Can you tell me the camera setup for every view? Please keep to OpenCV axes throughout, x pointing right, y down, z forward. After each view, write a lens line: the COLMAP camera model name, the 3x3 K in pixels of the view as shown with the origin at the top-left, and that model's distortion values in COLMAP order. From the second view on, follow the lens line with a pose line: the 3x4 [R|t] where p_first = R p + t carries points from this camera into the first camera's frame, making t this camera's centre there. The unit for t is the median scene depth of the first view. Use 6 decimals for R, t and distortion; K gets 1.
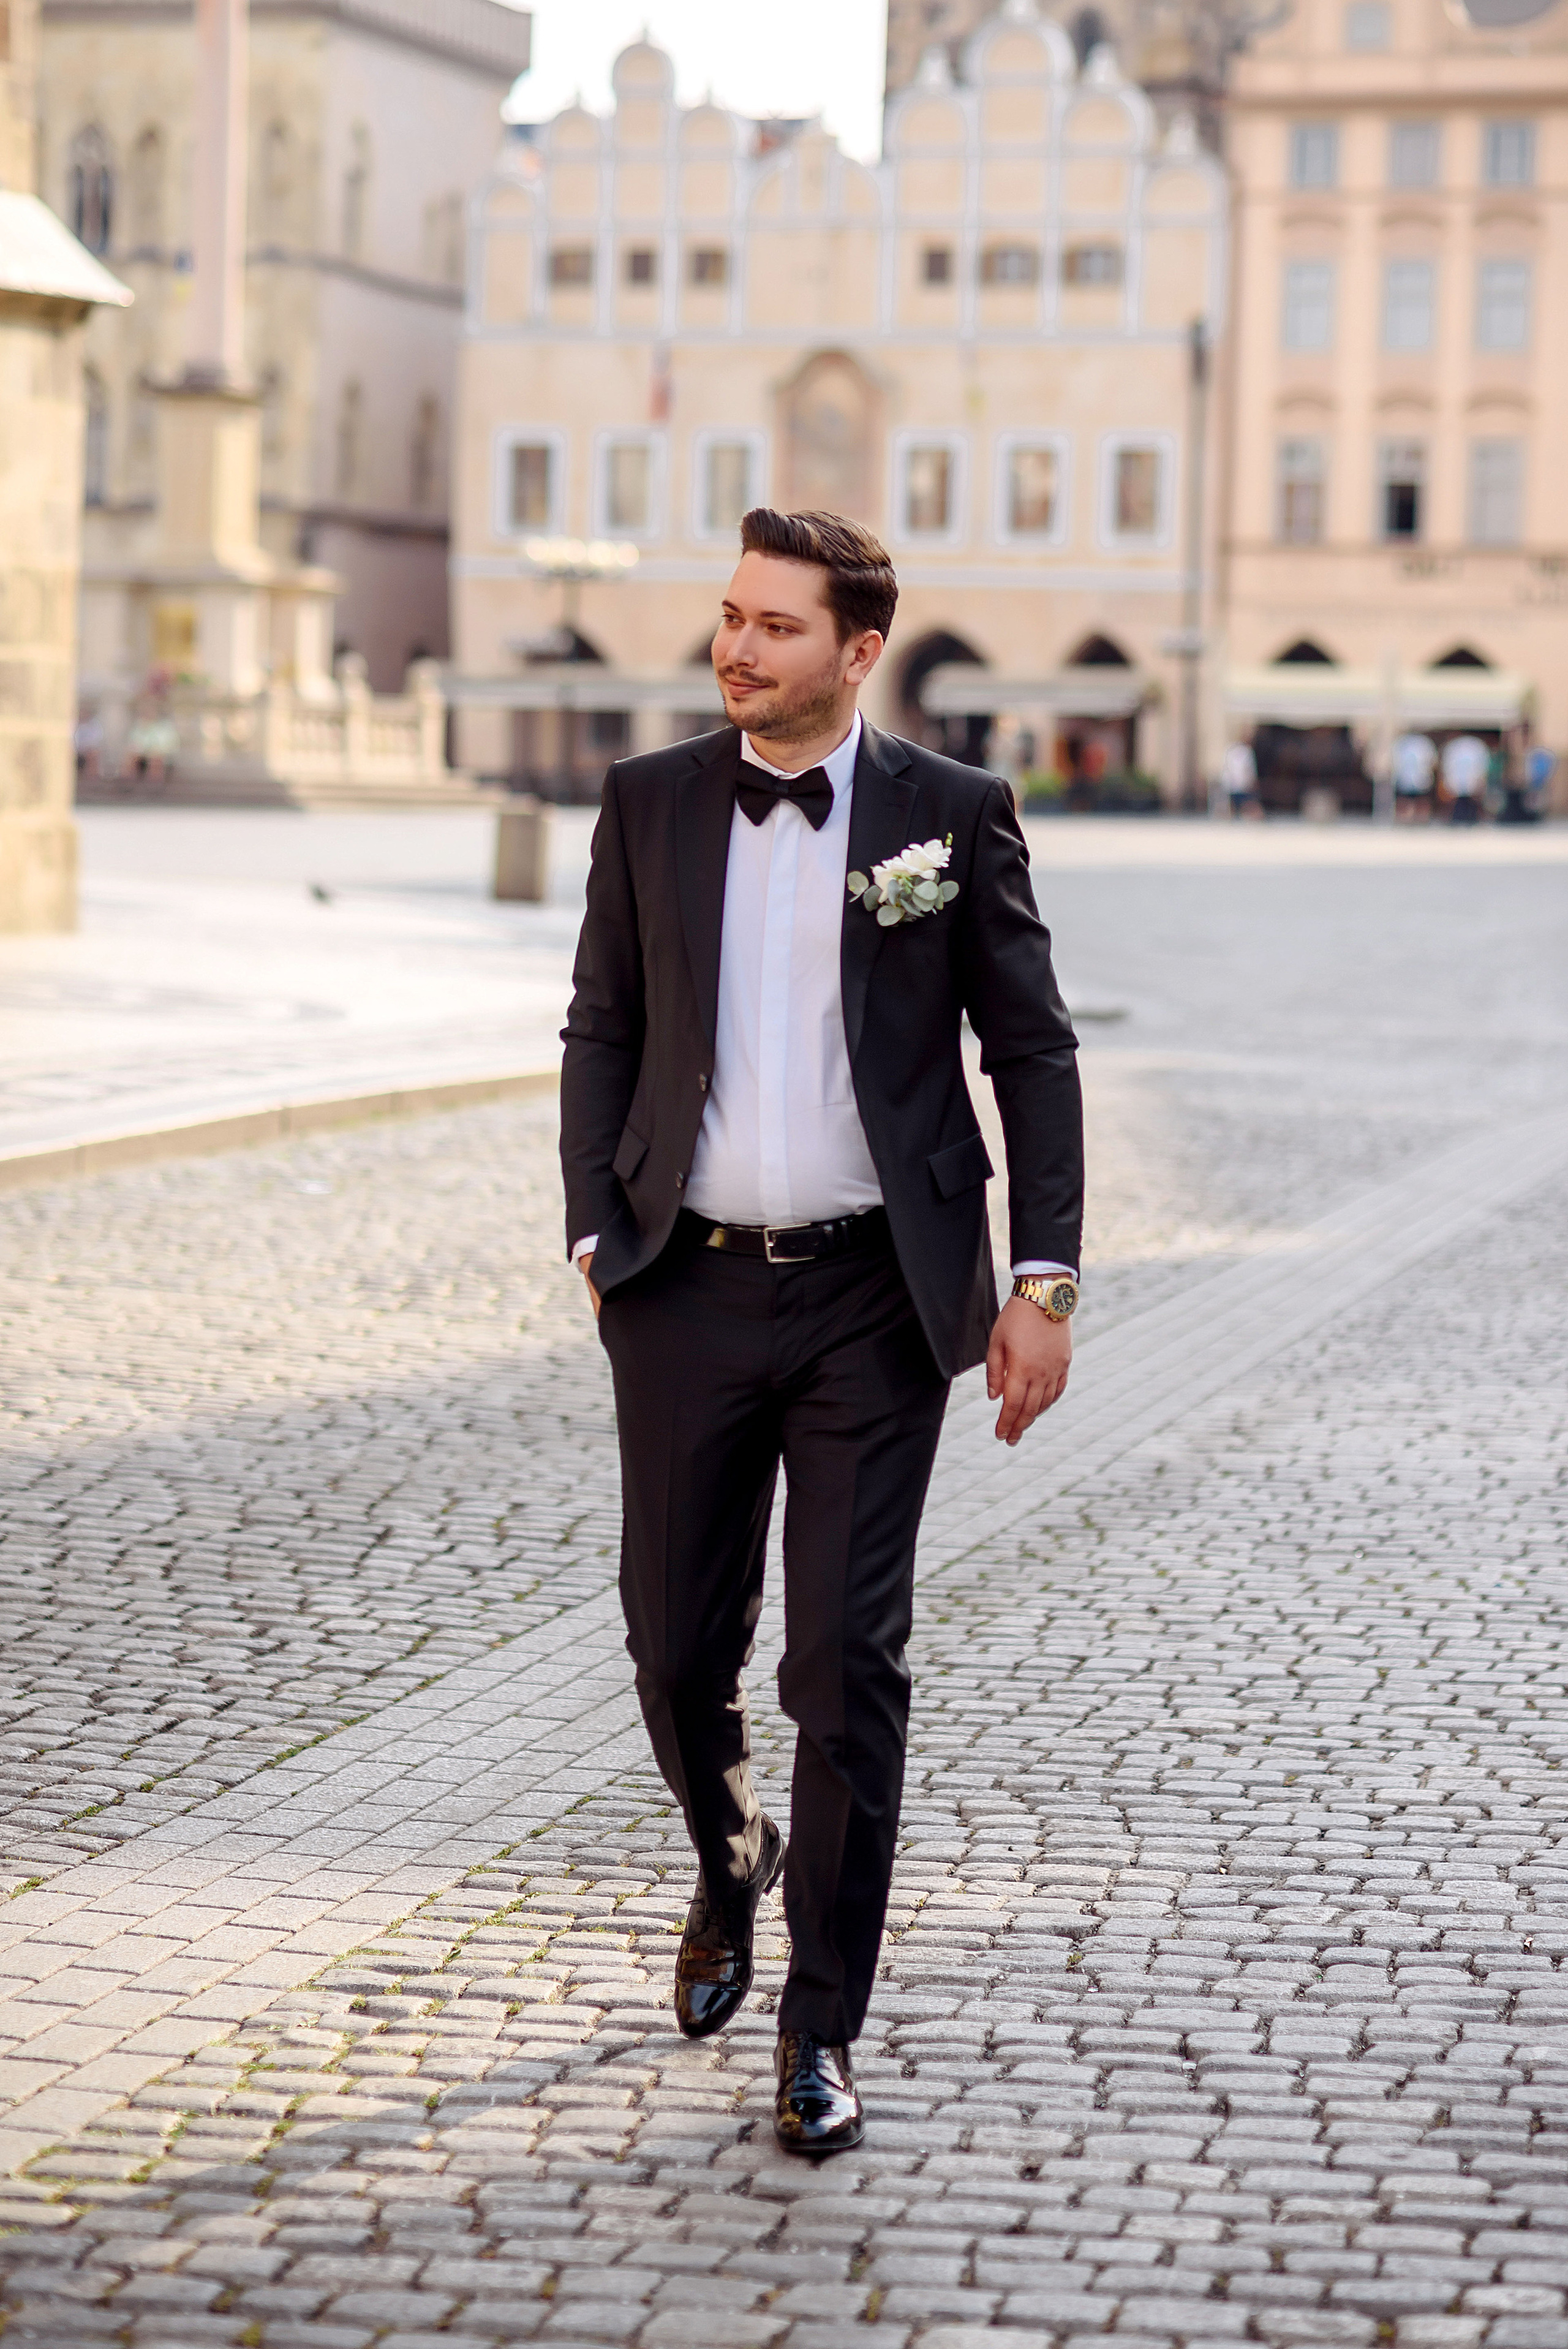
lens RADIAL K [[5841.1, 0, 650.7], [0, 5841.1, 1182.2], [0, 0, 1]] dist [-0.010233, 0.000000]
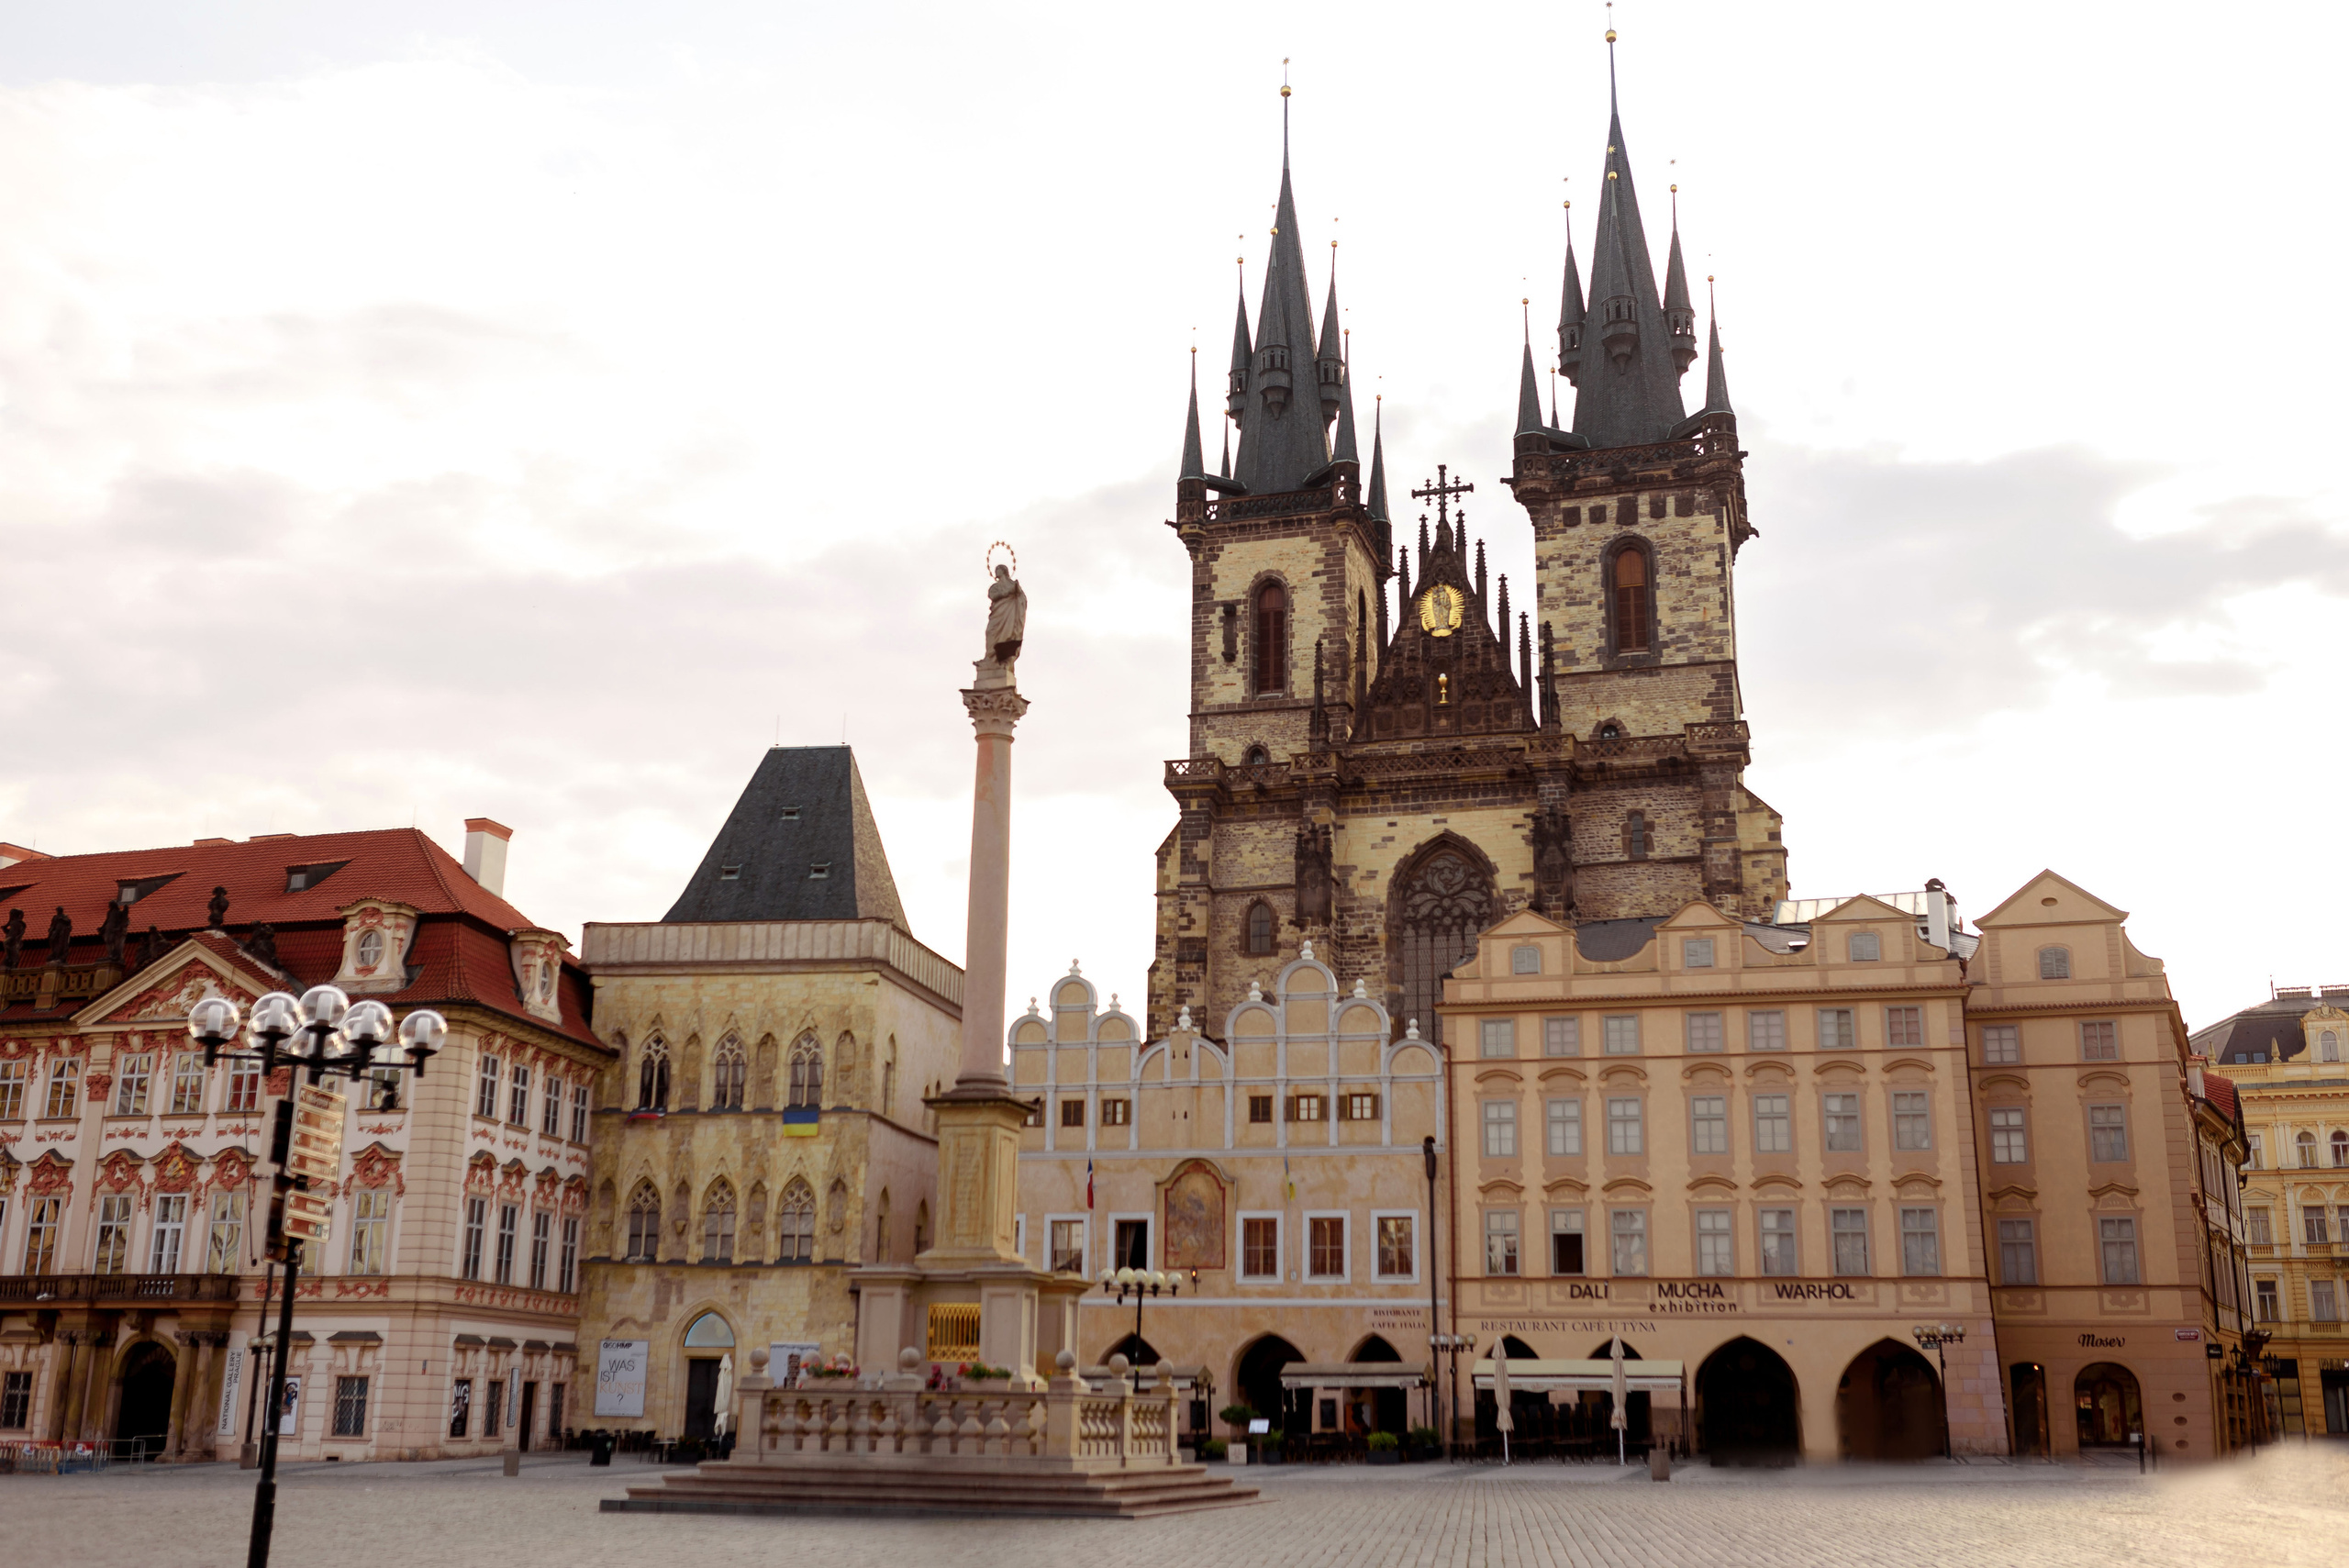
lens RADIAL K [[2297.8, 0, 1176.7], [0, 2297.8, 795.9], [0, 0, 1]] dist [0.010510, 0.000000]
pose [[0.990253, 0.017746, 0.138144, -0.074044], [0.027671, 0.947013, -0.320001, -0.040745], [-0.136503, 0.320705, 0.937291, 0.438871]]
